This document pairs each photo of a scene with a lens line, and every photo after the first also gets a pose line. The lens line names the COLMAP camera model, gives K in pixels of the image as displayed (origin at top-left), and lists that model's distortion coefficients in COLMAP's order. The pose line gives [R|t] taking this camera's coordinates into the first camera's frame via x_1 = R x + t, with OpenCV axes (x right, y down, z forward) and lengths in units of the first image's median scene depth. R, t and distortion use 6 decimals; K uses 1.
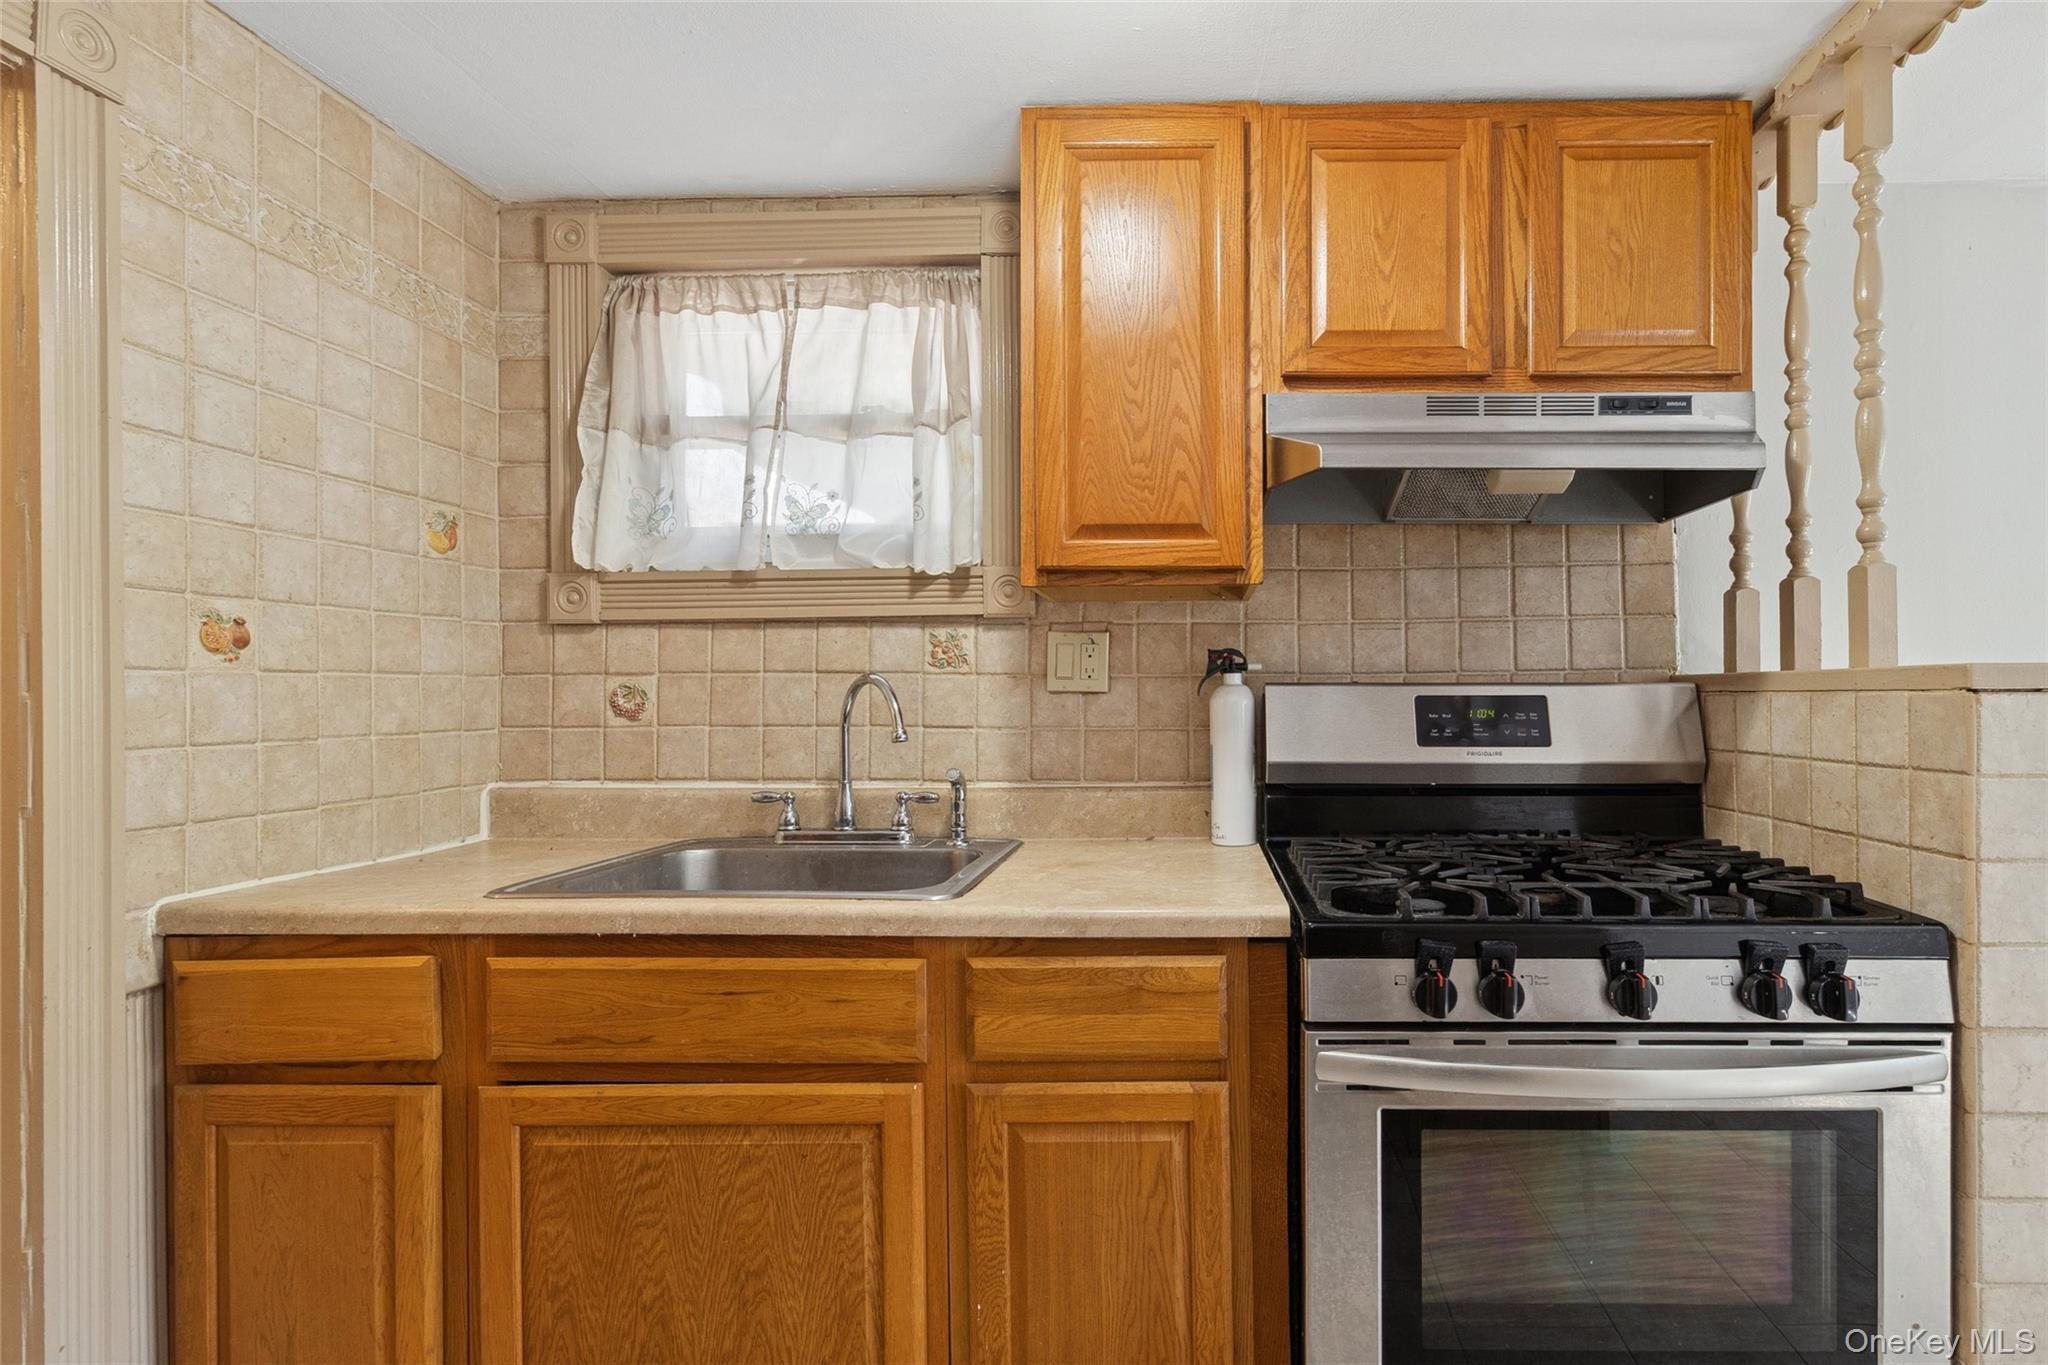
lens RADIAL K [[953.5, 0, 1191.7], [0, 953.5, 684.2], [0, 0, 1]] dist [0.002497, -0.000421]
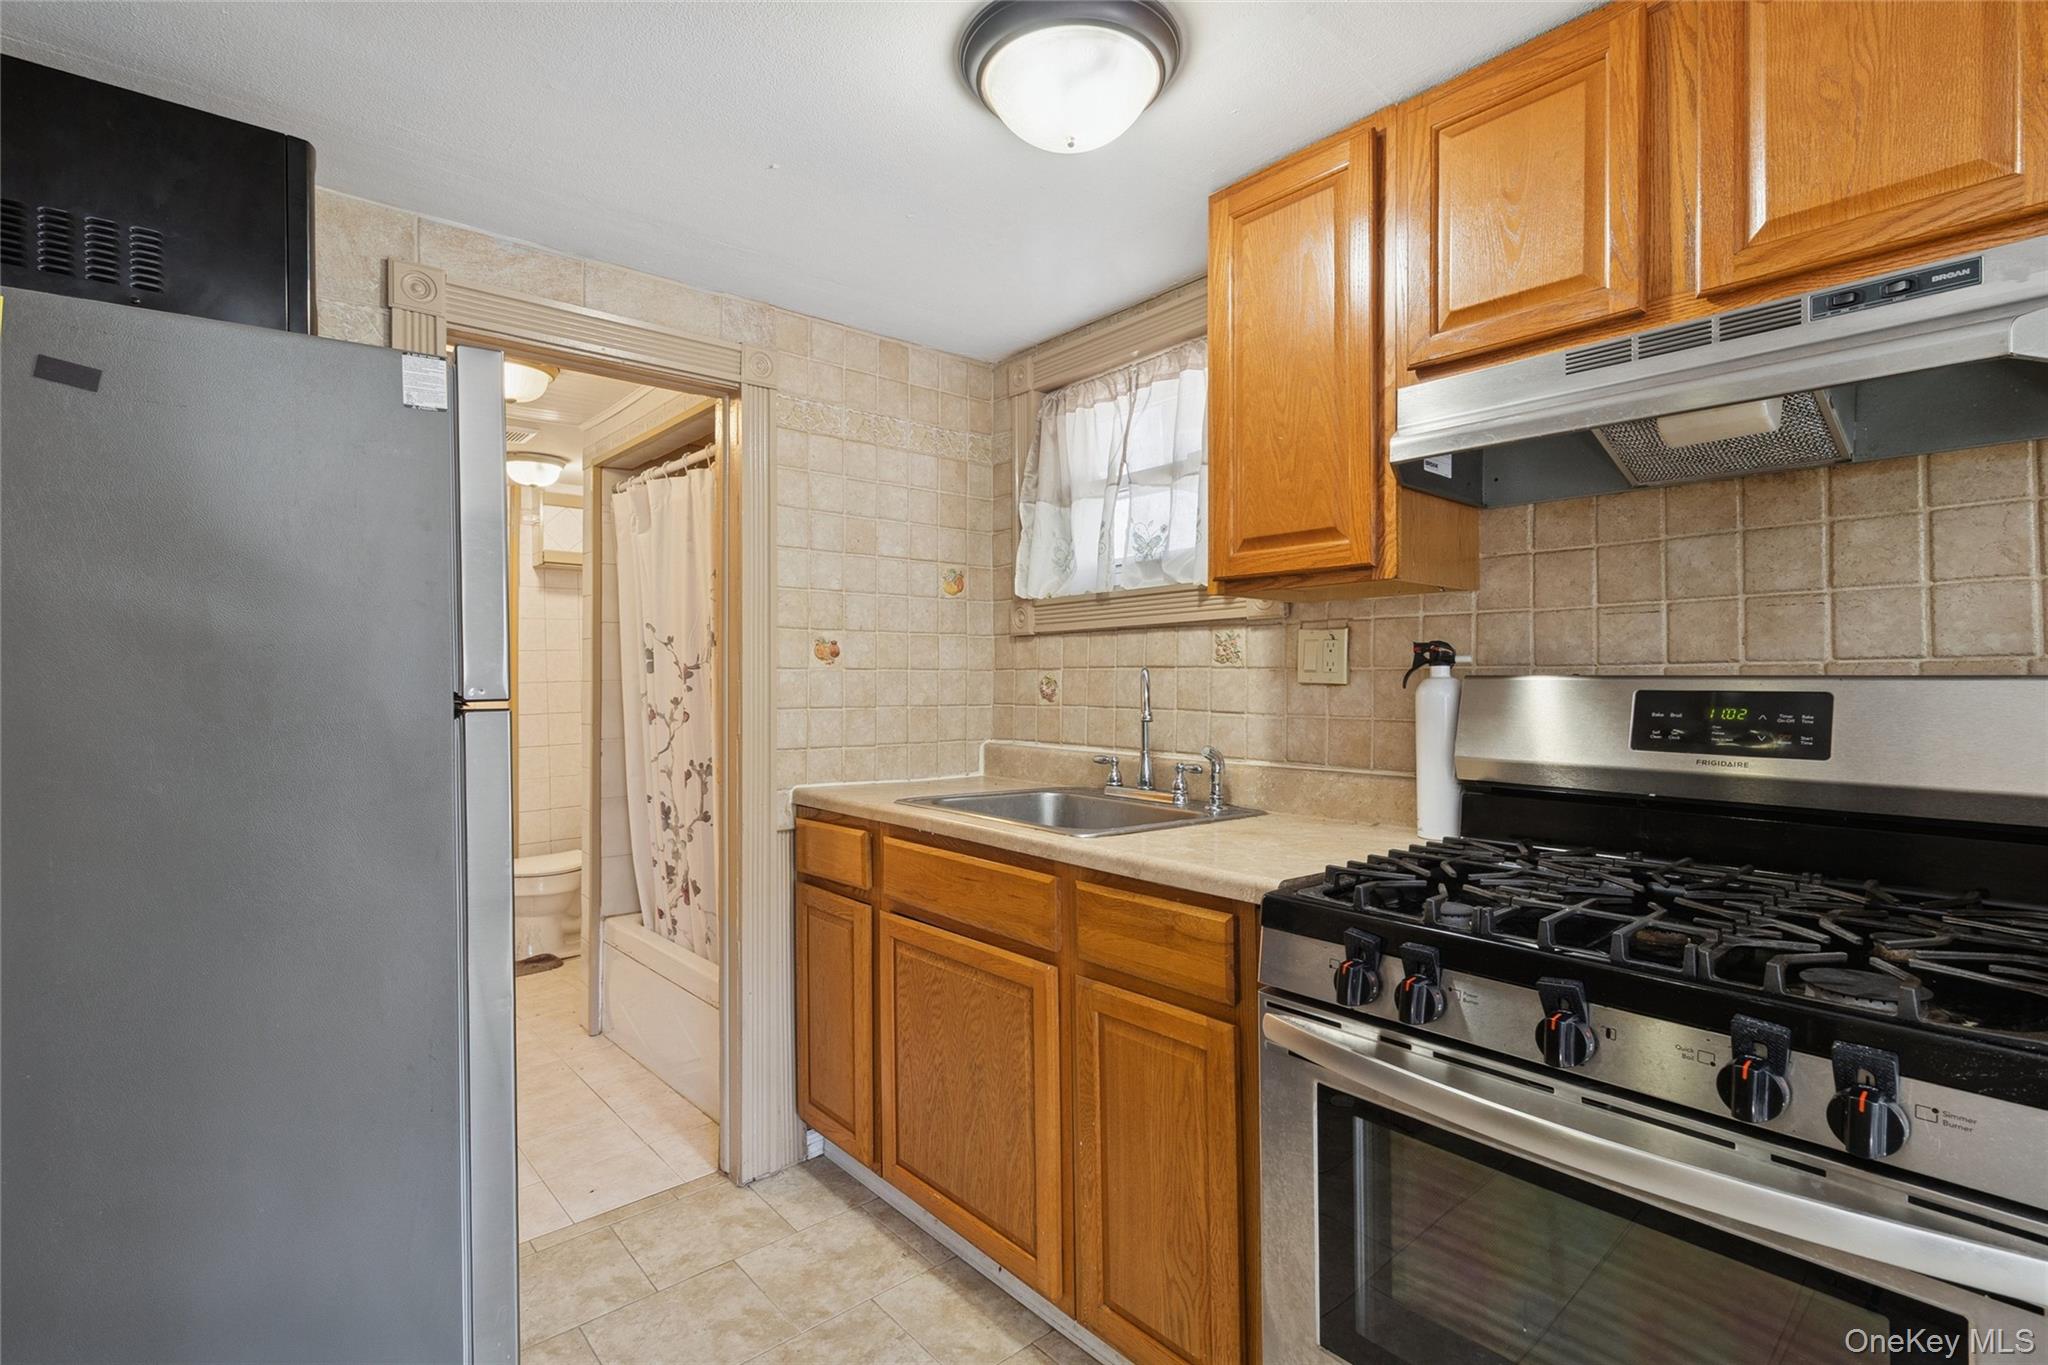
lens RADIAL K [[953.5, 0, 1104.5], [0, 953.5, 670.9], [0, 0, 1]] dist [0.002497, -0.000421]
pose [[0.693018, -0.002897, -0.720915, 0.587043], [0.000187, 0.999993, -0.003838, -0.002820], [0.720921, 0.002525, 0.693013, 0.074686]]
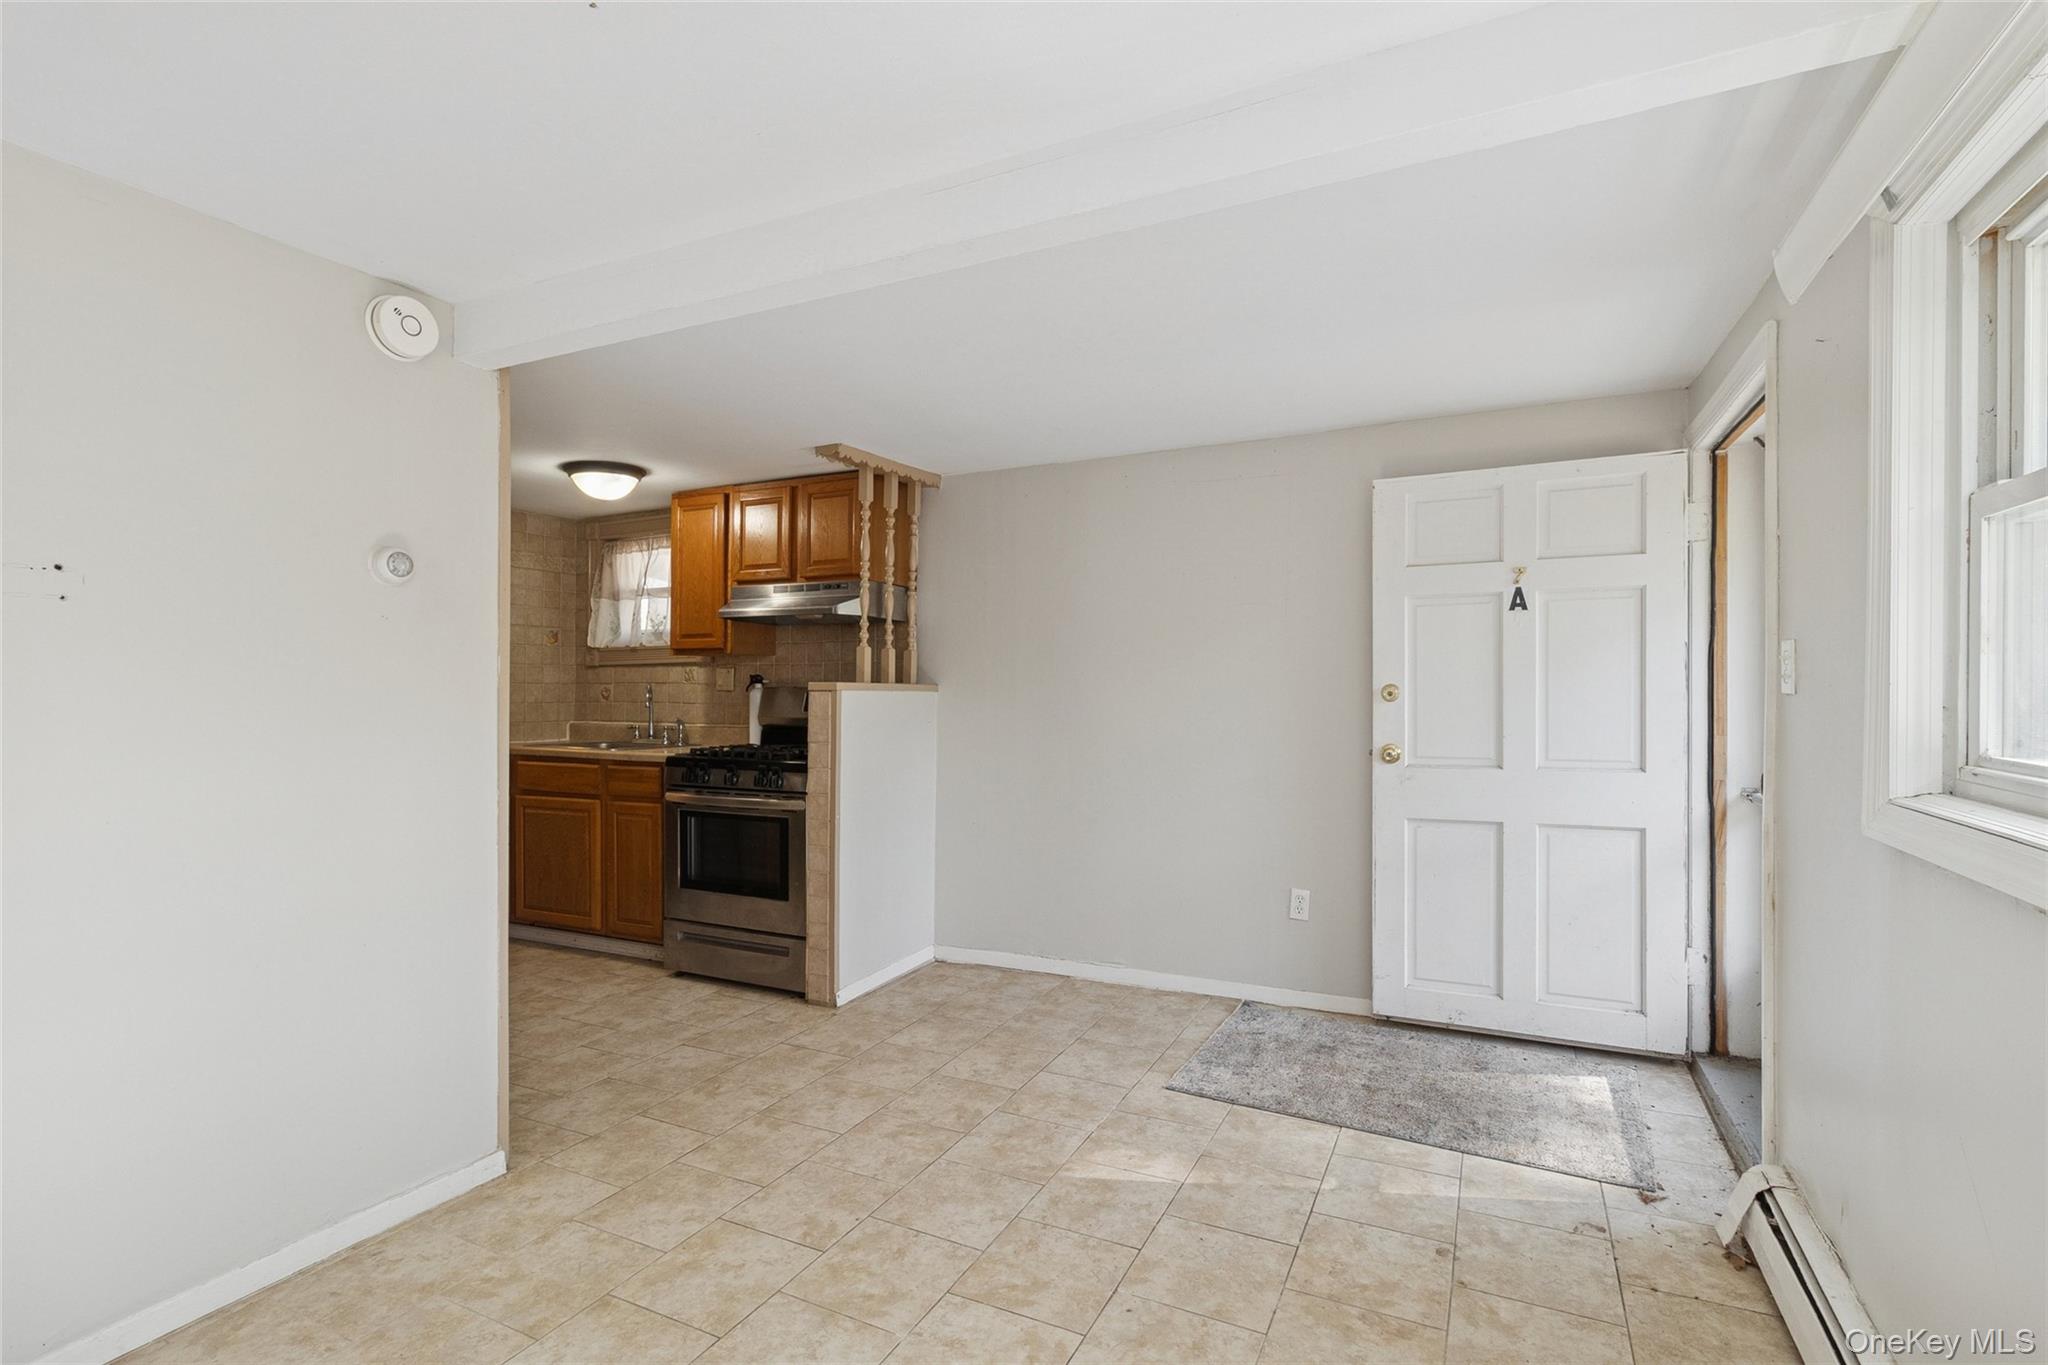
lens RADIAL K [[953.5, 0, 1058.5], [0, 953.5, 679.7], [0, 0, 1]] dist [0.002497, -0.000421]
pose [[0.896000, -0.000629, -0.444054, 2.213625], [-0.001676, 0.999987, -0.004798, -0.012406], [0.444052, 0.005043, 0.895987, -1.123973]]
